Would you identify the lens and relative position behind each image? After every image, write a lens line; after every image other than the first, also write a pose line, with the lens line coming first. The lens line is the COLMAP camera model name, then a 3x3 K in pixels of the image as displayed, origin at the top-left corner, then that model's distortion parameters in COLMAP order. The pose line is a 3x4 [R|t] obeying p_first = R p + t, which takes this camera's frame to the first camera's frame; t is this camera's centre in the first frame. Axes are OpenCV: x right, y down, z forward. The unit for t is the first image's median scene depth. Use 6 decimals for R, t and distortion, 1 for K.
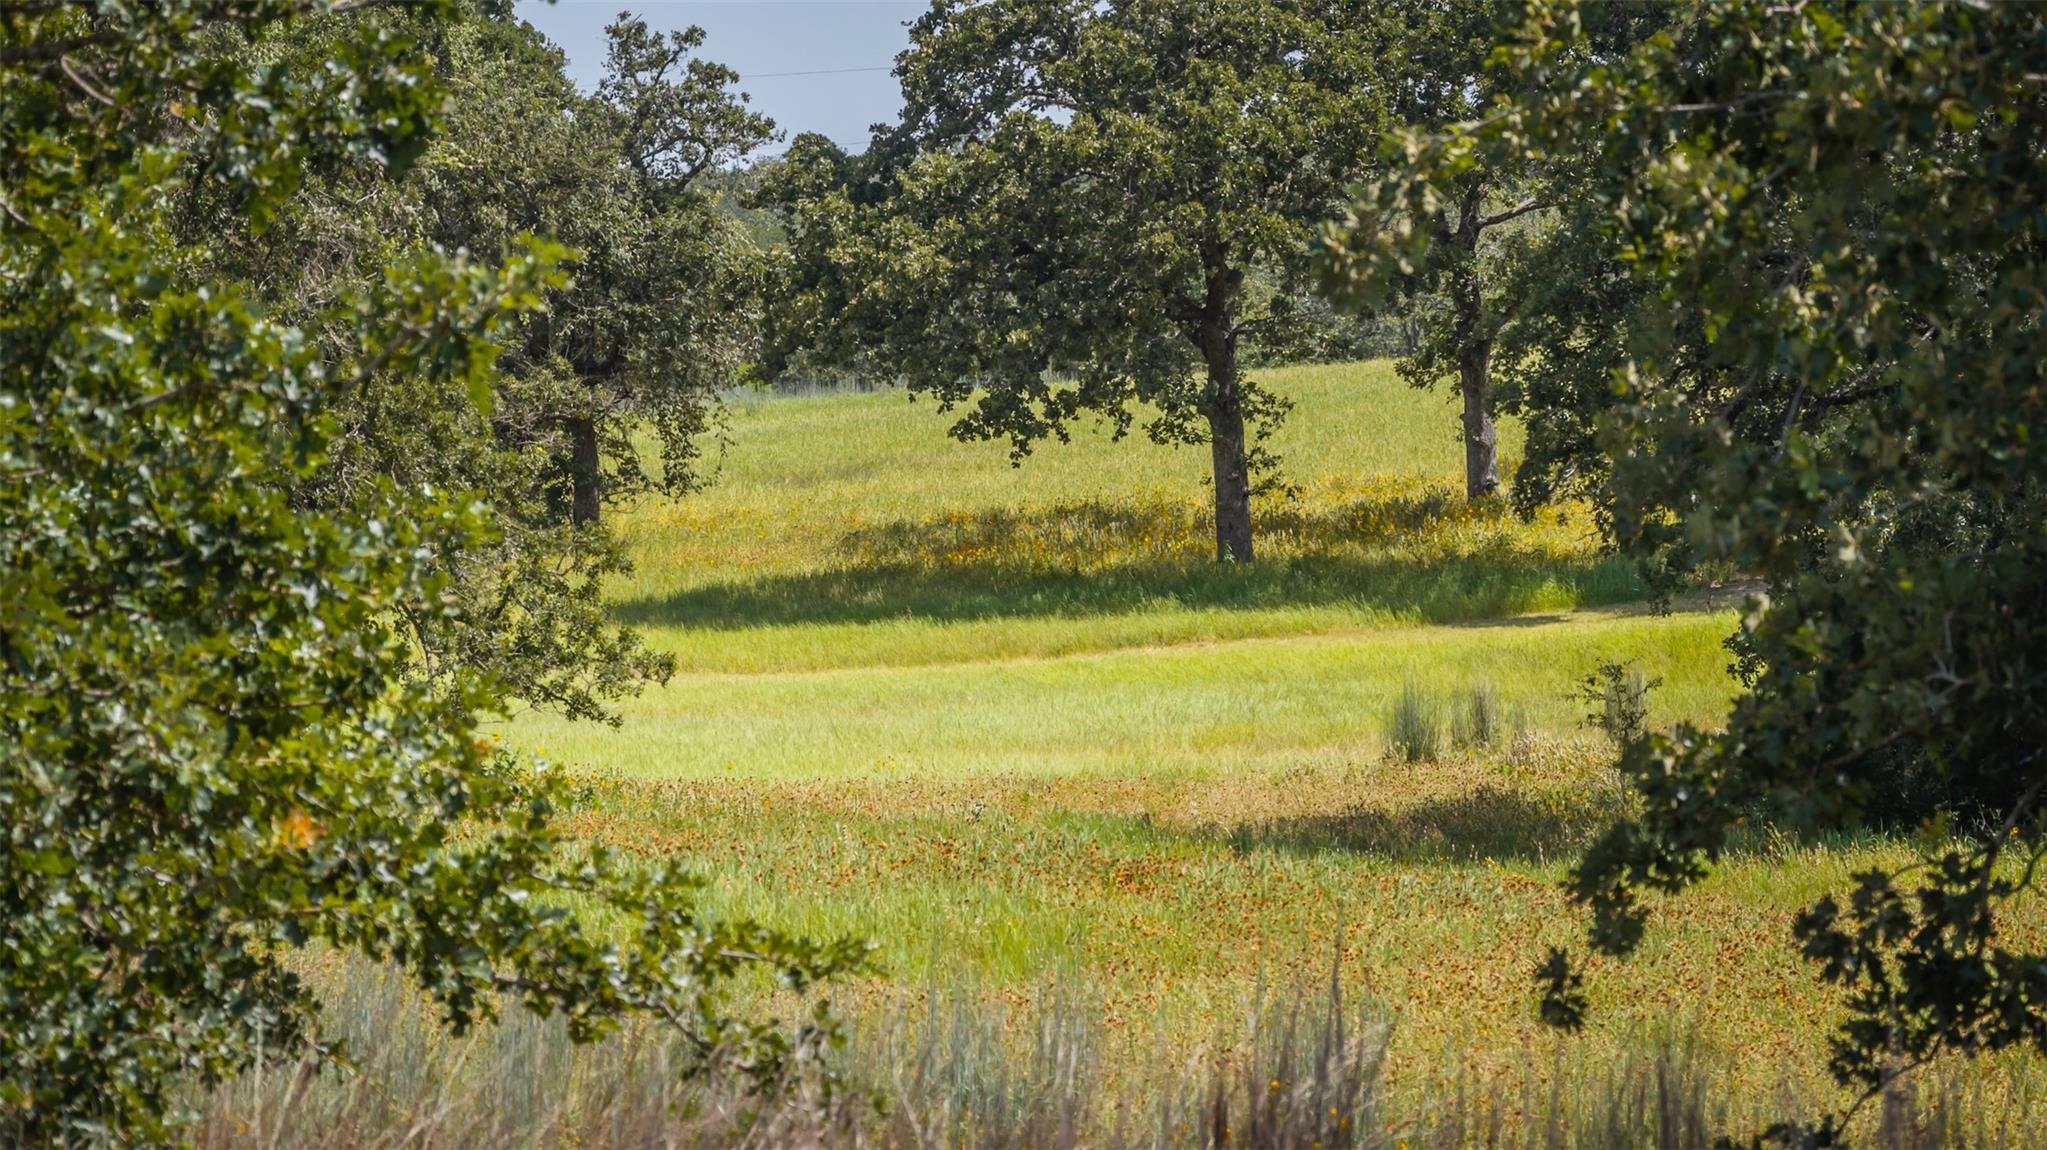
lens RADIAL K [[9915.4, 0, 1024.7], [0, 9915.4, 574.4], [0, 0, 1]] dist [2.295175, 0.000000]
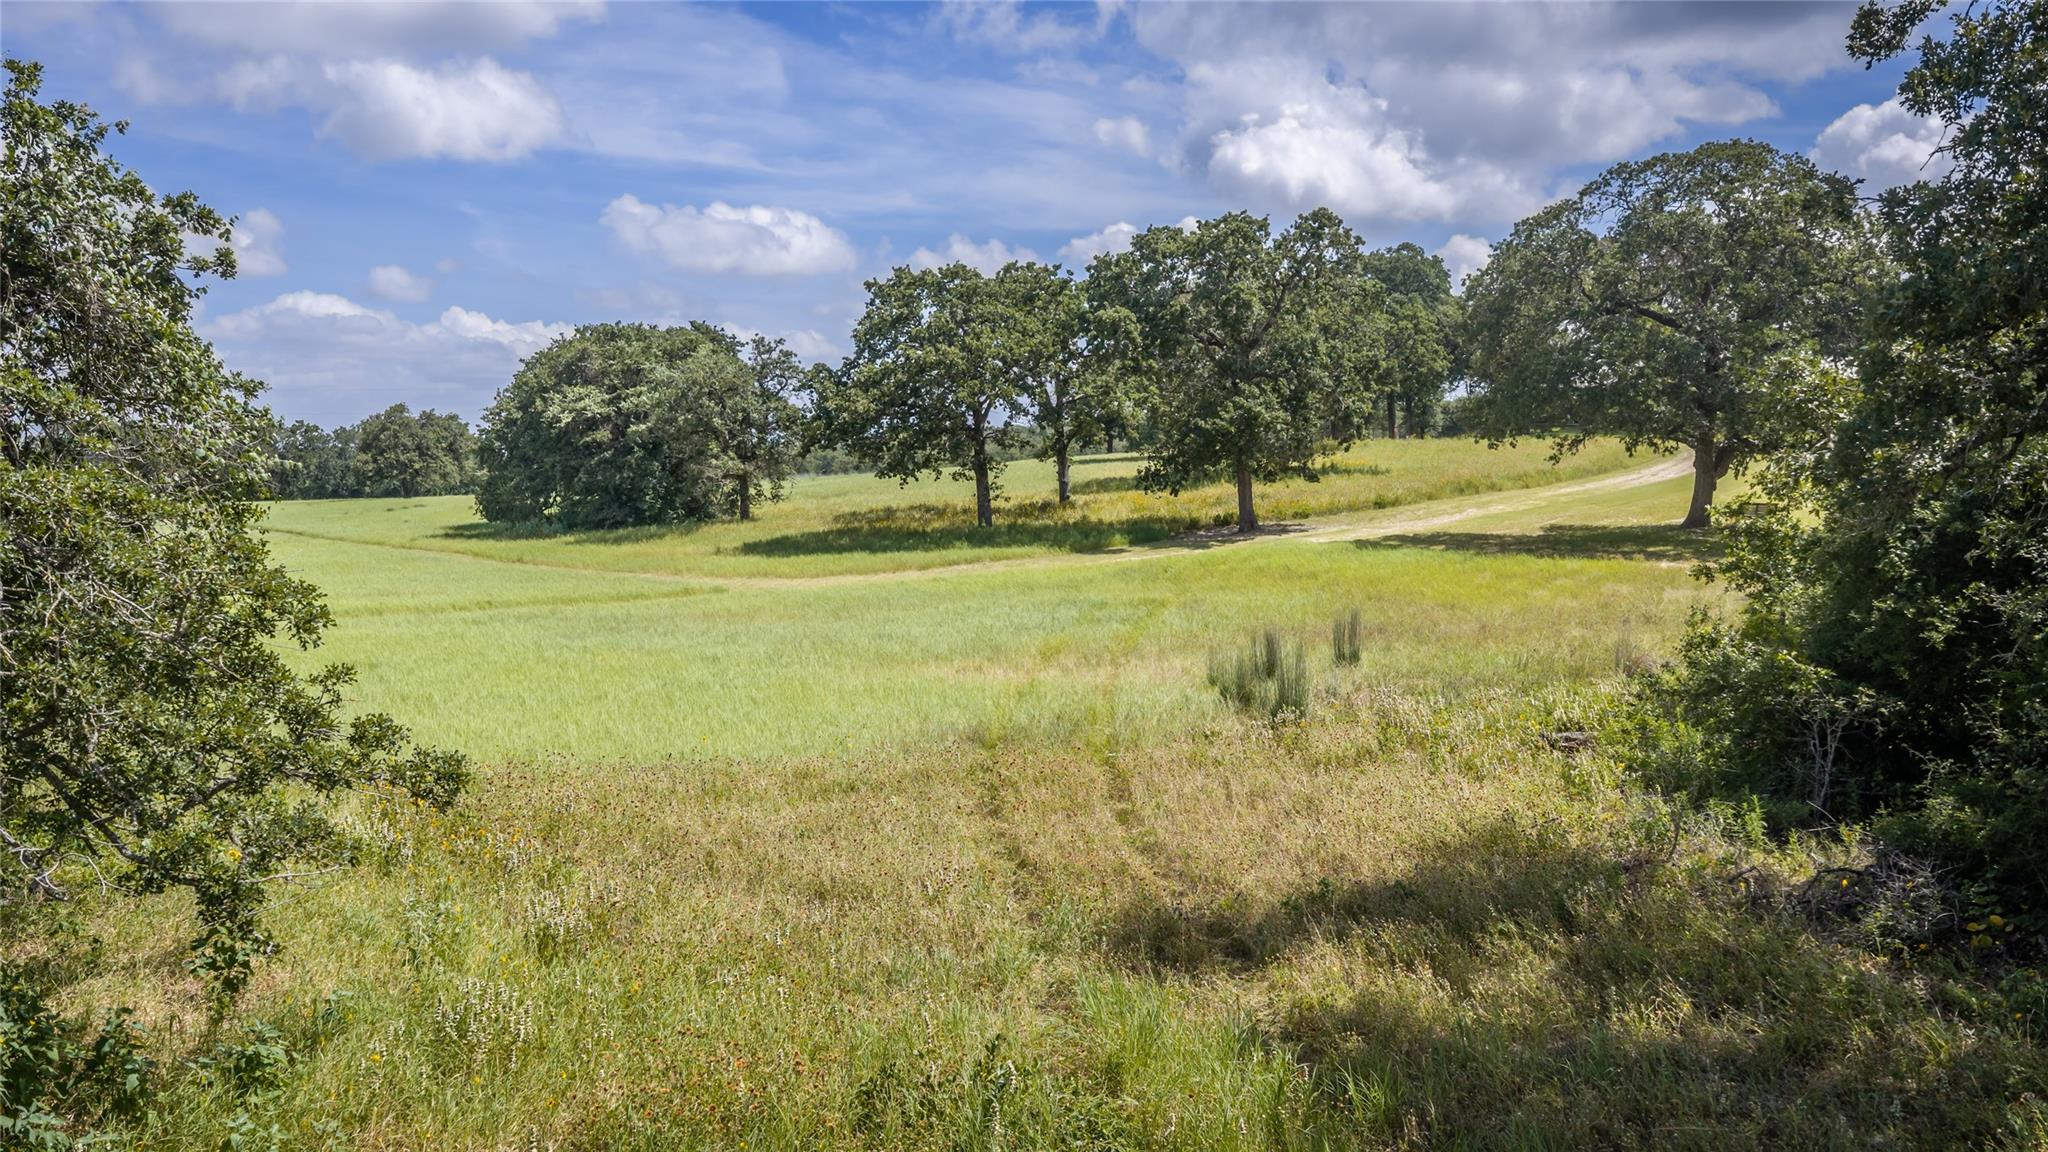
lens RADIAL K [[1807.9, 0, 1018.8], [0, 1807.9, 572.9], [0, 0, 1]] dist [-0.005322, -0.000051]
pose [[0.996940, -0.007797, 0.077777, -0.006832], [0.005454, 0.999526, 0.030290, -0.003353], [-0.077976, -0.029773, 0.996511, 0.528661]]
